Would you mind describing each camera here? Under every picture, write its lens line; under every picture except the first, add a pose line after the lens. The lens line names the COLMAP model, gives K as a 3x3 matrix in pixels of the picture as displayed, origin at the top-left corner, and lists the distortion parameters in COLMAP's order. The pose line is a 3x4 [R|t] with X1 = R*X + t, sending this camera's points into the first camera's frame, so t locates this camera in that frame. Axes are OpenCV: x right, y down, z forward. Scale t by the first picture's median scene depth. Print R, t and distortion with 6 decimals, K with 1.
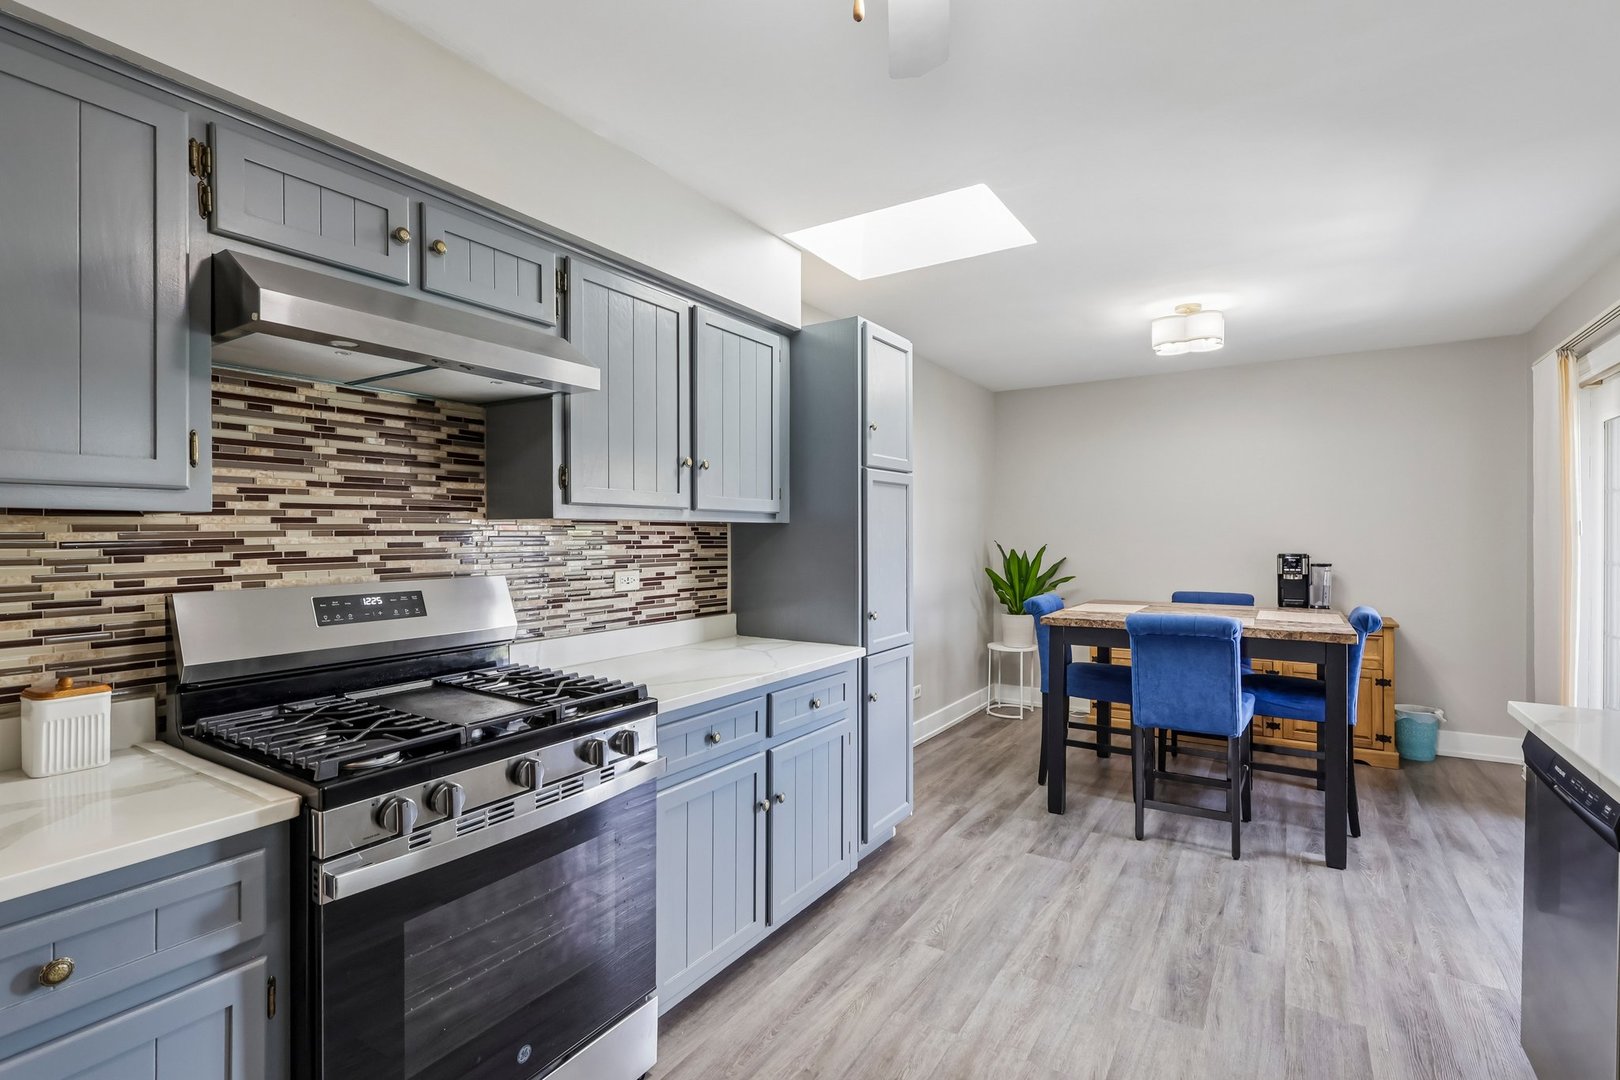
lens RADIAL K [[753.6, 0, 804.6], [0, 753.6, 536.6], [0, 0, 1]] dist [-0.003277, 0.000147]
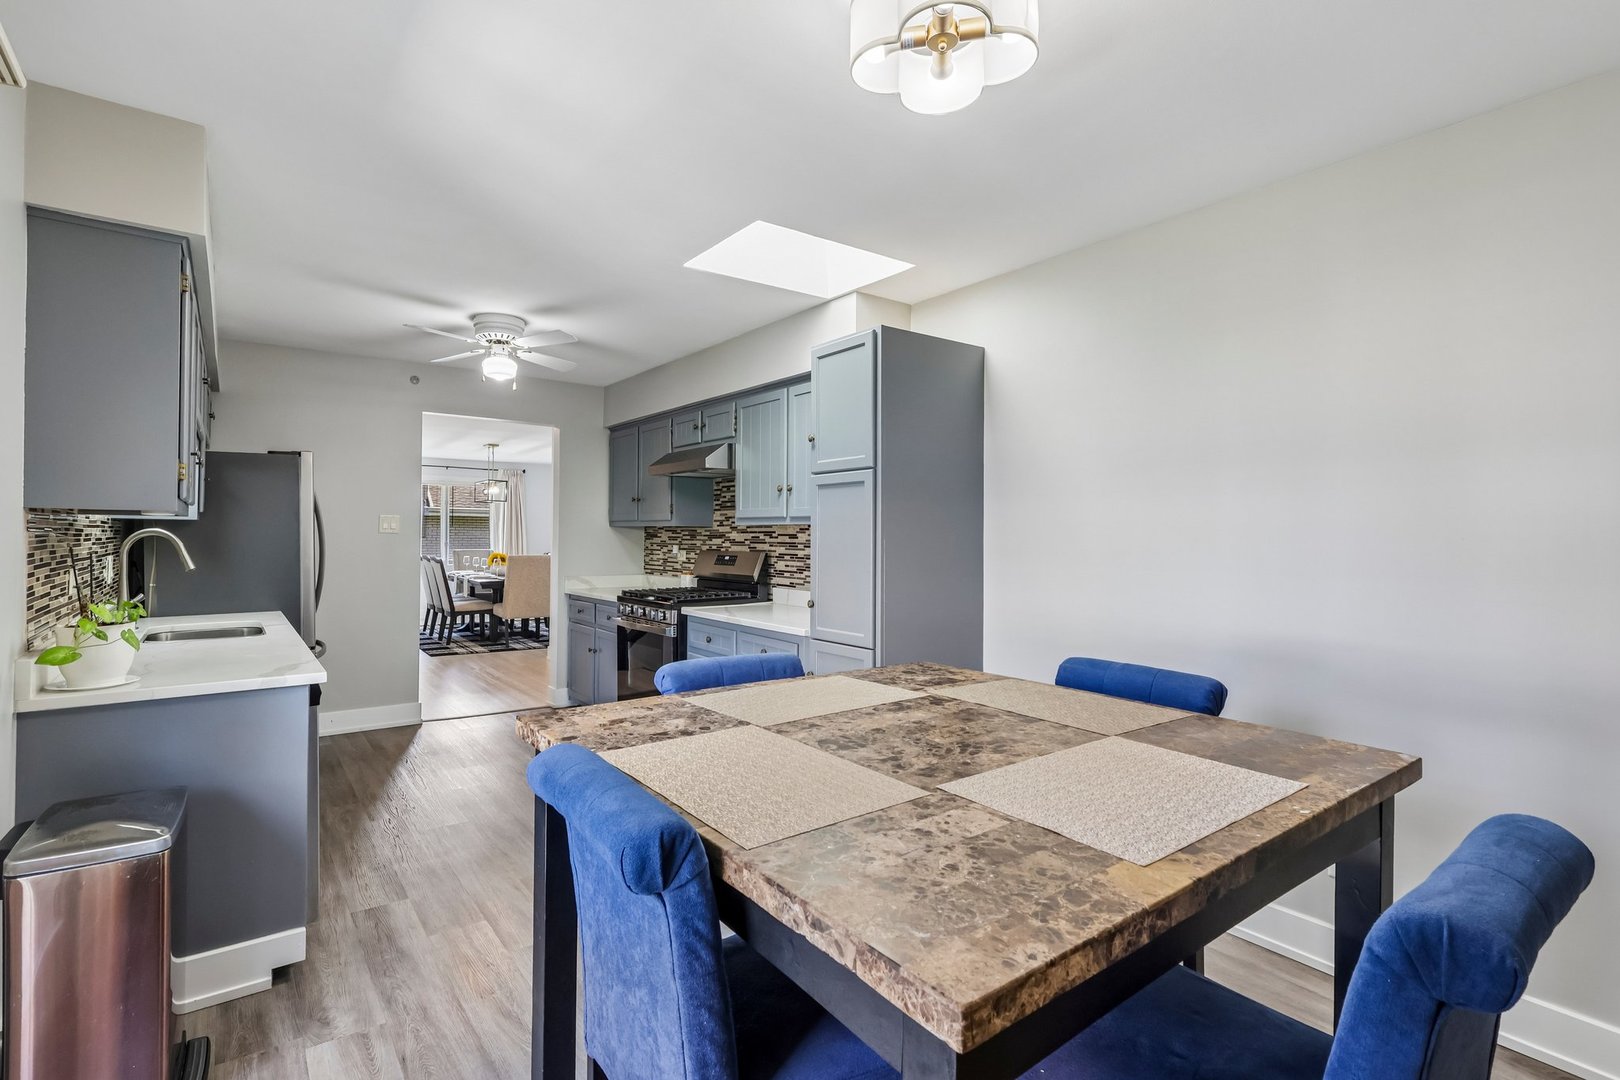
lens RADIAL K [[753.6, 0, 803.0], [0, 753.6, 534.4], [0, 0, 1]] dist [-0.003277, 0.000147]
pose [[-0.339759, -0.000199, -0.940512, 1.766718], [-0.008090, 0.999964, 0.002711, -0.005723], [0.940478, 0.008529, -0.339749, 2.074808]]
